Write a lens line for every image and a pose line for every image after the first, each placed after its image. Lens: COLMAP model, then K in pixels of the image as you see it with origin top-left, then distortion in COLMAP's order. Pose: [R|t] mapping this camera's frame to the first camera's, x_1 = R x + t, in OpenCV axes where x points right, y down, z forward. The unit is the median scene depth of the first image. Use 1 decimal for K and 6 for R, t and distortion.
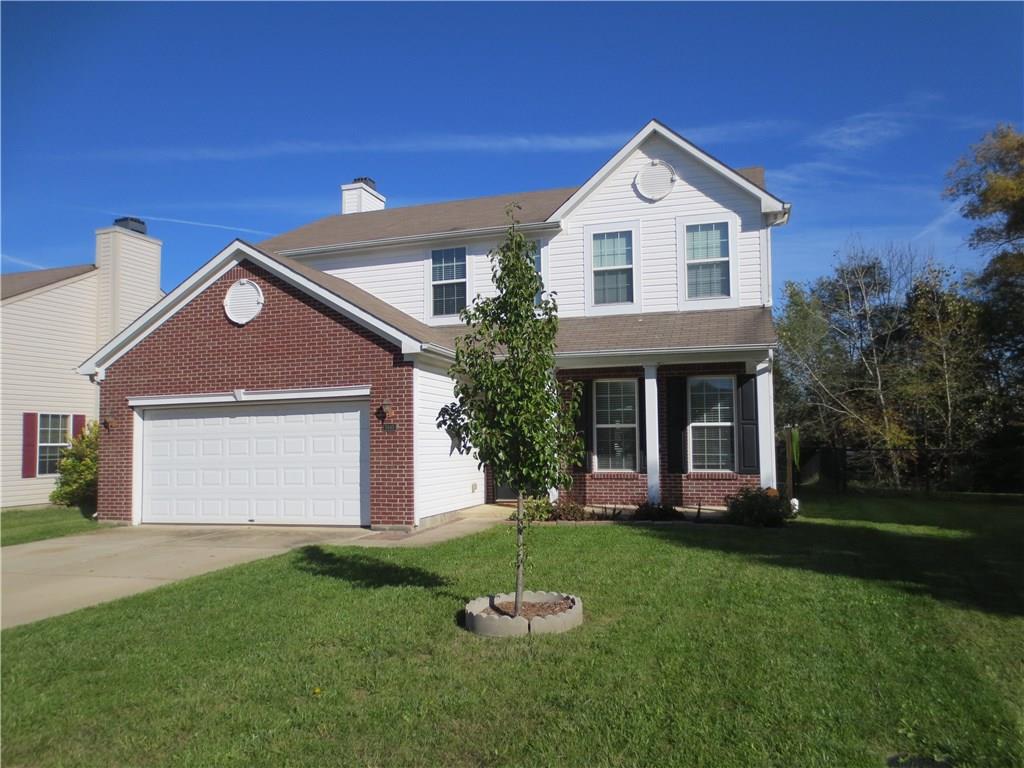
lens RADIAL K [[739.3, 0, 526.1], [0, 739.3, 382.7], [0, 0, 1]] dist [-0.004457, -0.001322]
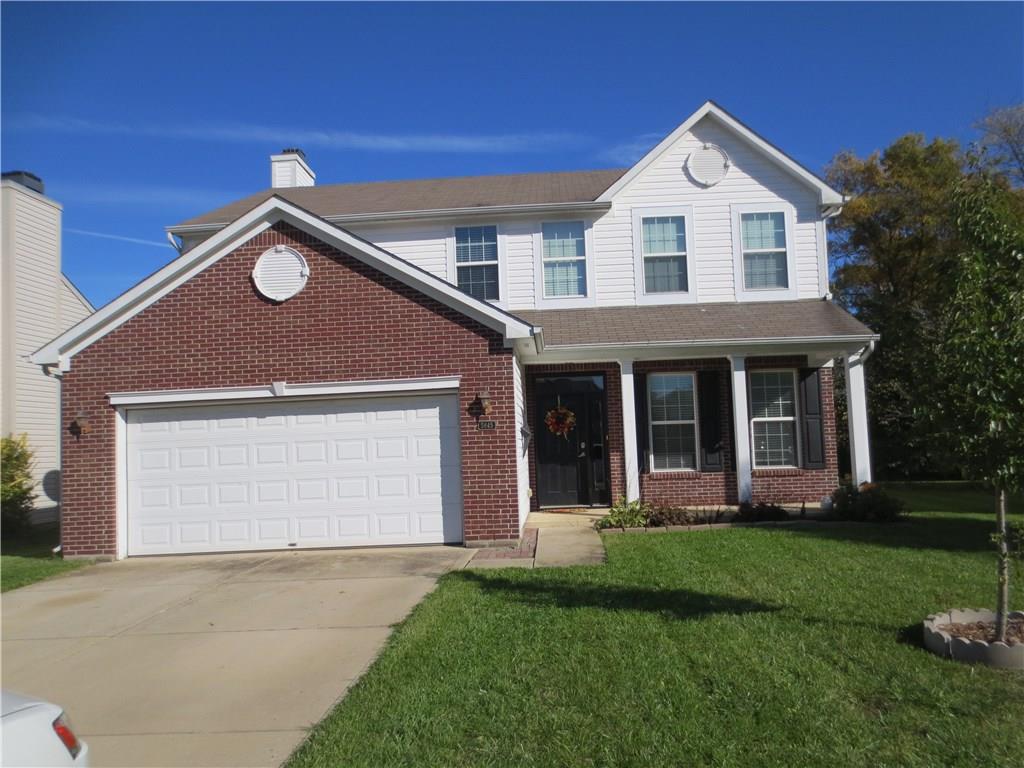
lens RADIAL K [[739.3, 0, 526.1], [0, 739.3, 382.7], [0, 0, 1]] dist [-0.004457, -0.001322]
pose [[0.967403, -0.000368, 0.253241, -0.303081], [0.002781, 0.999954, -0.009171, 0.016341], [-0.253226, 0.009576, 0.967360, 0.142002]]
